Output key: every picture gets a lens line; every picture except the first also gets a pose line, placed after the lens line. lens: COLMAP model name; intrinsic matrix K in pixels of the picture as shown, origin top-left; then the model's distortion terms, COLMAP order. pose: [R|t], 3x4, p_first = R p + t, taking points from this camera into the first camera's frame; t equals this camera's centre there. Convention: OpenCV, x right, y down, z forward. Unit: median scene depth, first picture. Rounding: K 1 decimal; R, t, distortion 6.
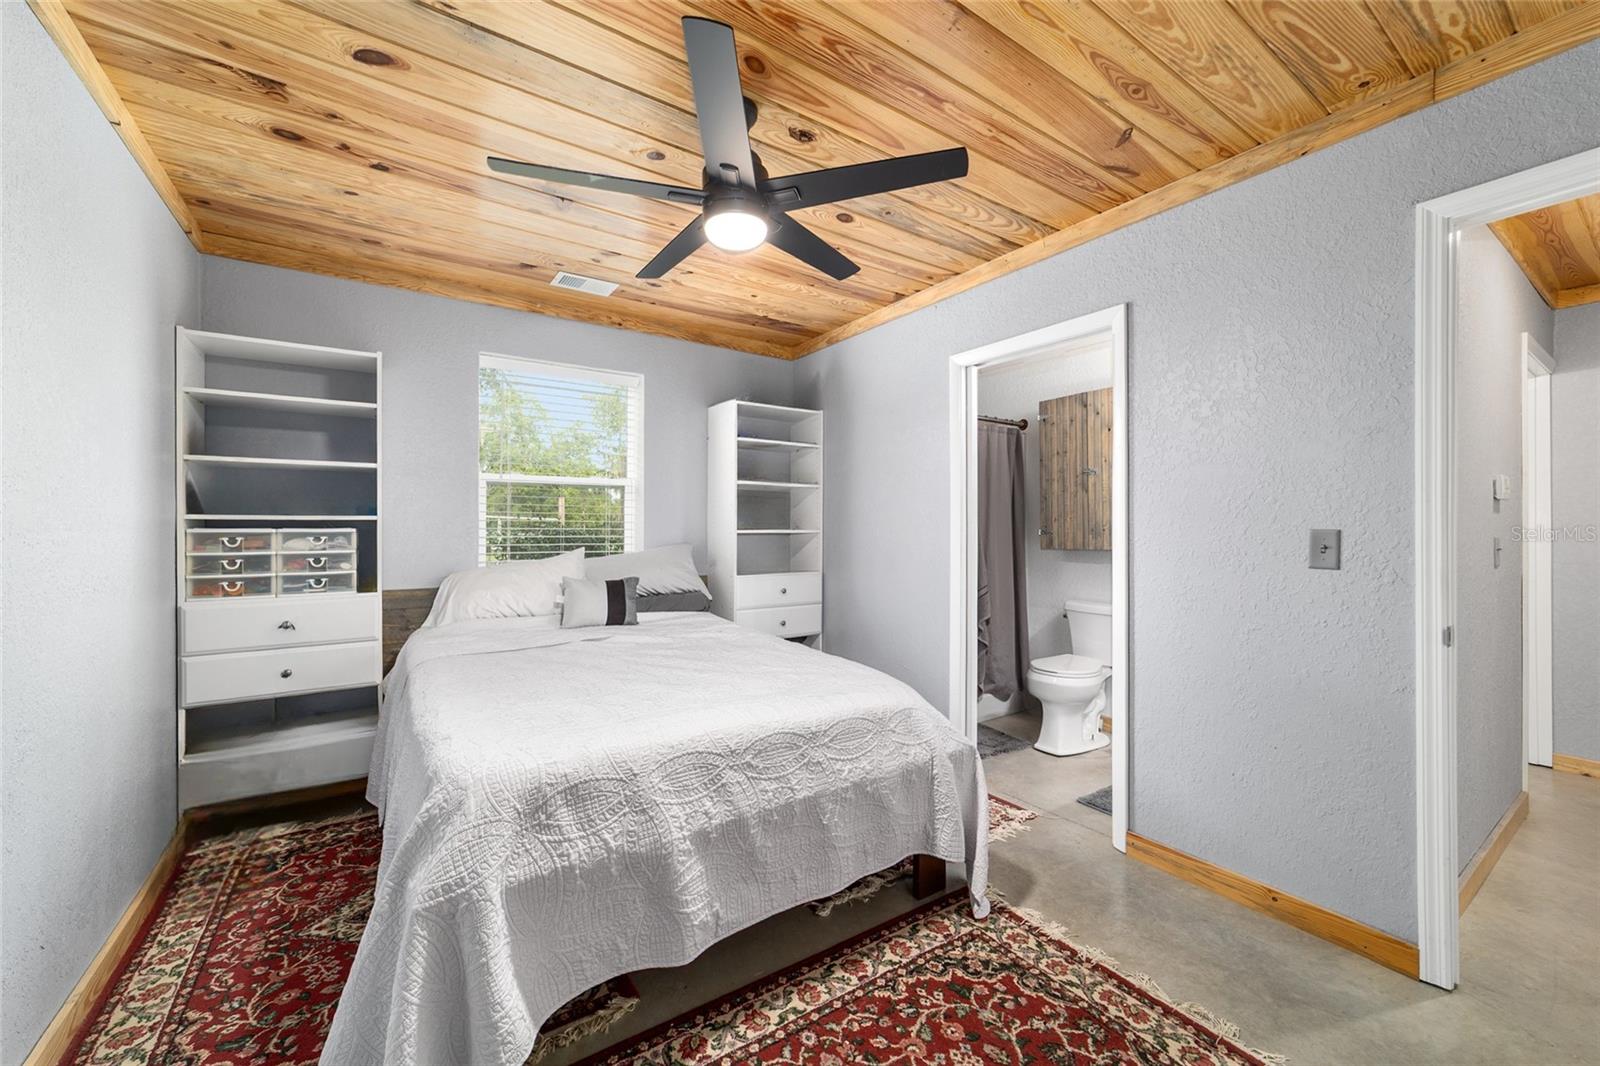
lens RADIAL K [[617.7, 0, 796.8], [0, 617.7, 522.9], [0, 0, 1]] dist [-0.008767, 0.000592]
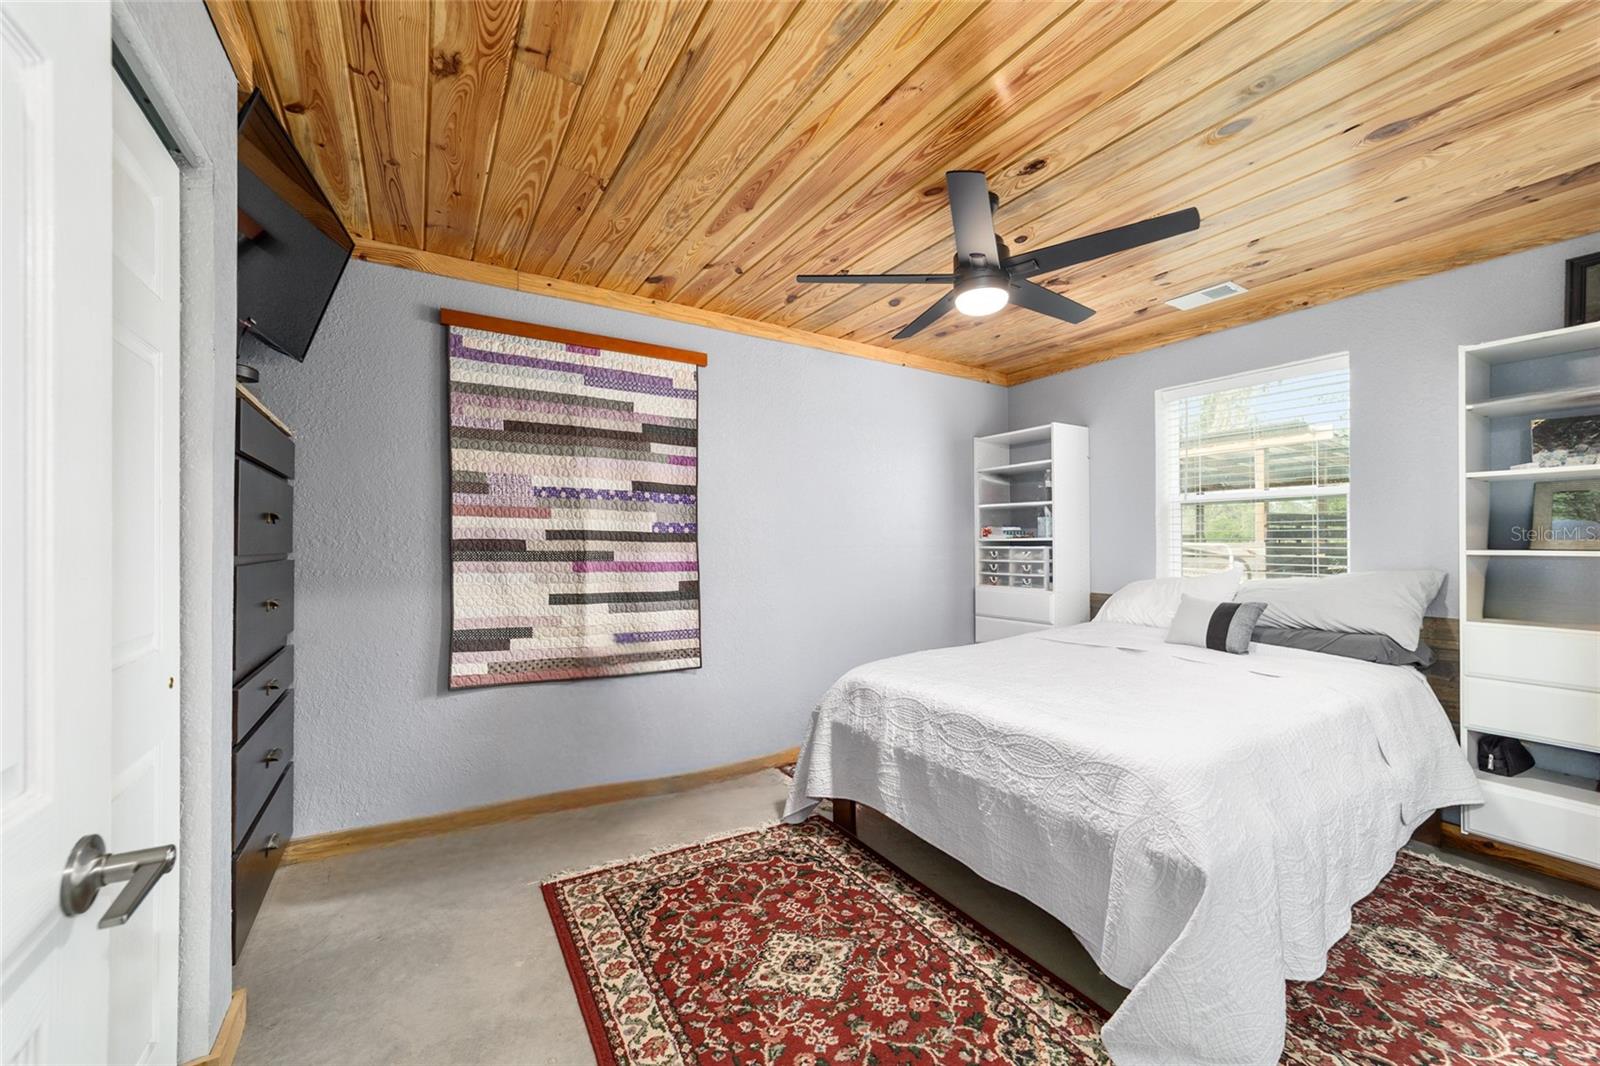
lens RADIAL K [[616.2, 0, 798.9], [0, 616.2, 540.2], [0, 0, 1]] dist [-0.007336, 0.000328]
pose [[-0.037285, -0.010408, -0.999250, 1.142017], [0.003483, 0.999938, -0.010545, 0.010909], [0.999299, -0.003873, -0.037246, 0.695275]]
